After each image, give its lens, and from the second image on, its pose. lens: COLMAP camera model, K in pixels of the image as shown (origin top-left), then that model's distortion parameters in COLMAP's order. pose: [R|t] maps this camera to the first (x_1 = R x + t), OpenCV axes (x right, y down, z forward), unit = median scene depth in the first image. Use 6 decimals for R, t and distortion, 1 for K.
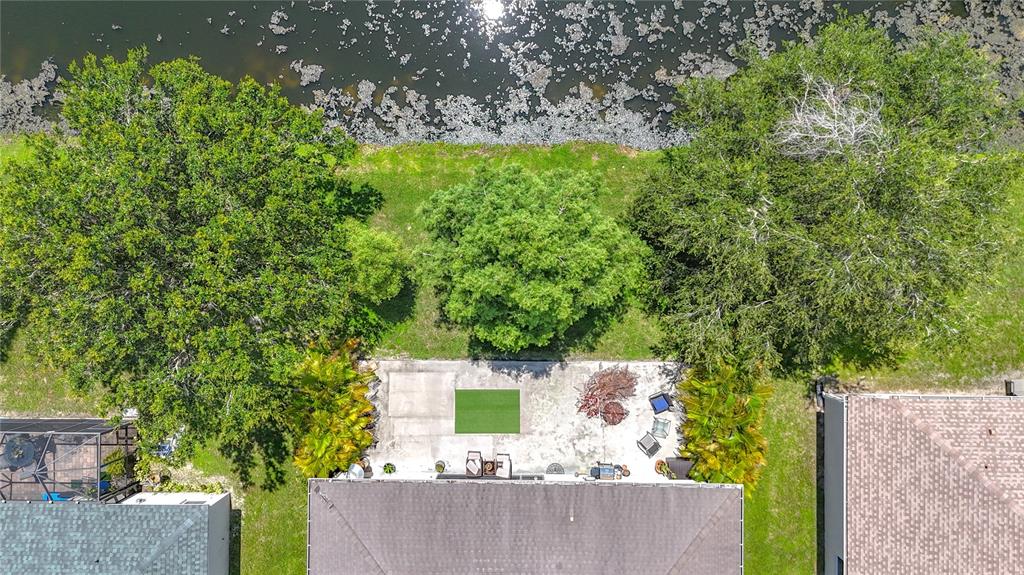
lens RADIAL K [[792.9, 0, 512.0], [0, 792.9, 287.5], [0, 0, 1]] dist [0.049400, -0.075811]
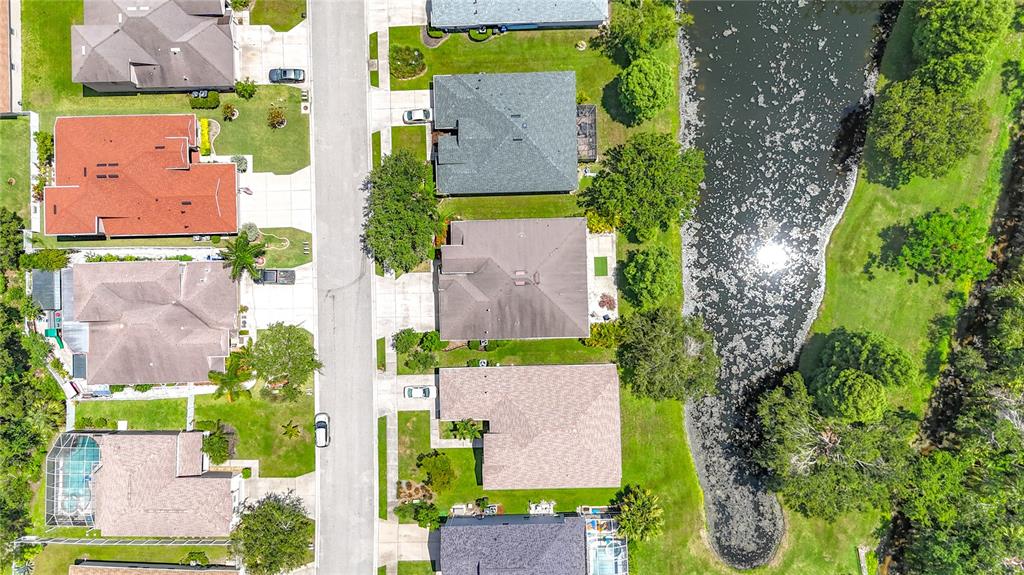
lens RADIAL K [[750.6, 0, 512.0], [0, 750.6, 287.5], [0, 0, 1]] dist [0.061353, -0.053150]
pose [[0.033116, 0.999416, 0.008436, 0.018588], [-0.998894, 0.032814, 0.033672, 0.430813], [0.033376, -0.009542, 0.999397, -2.180334]]
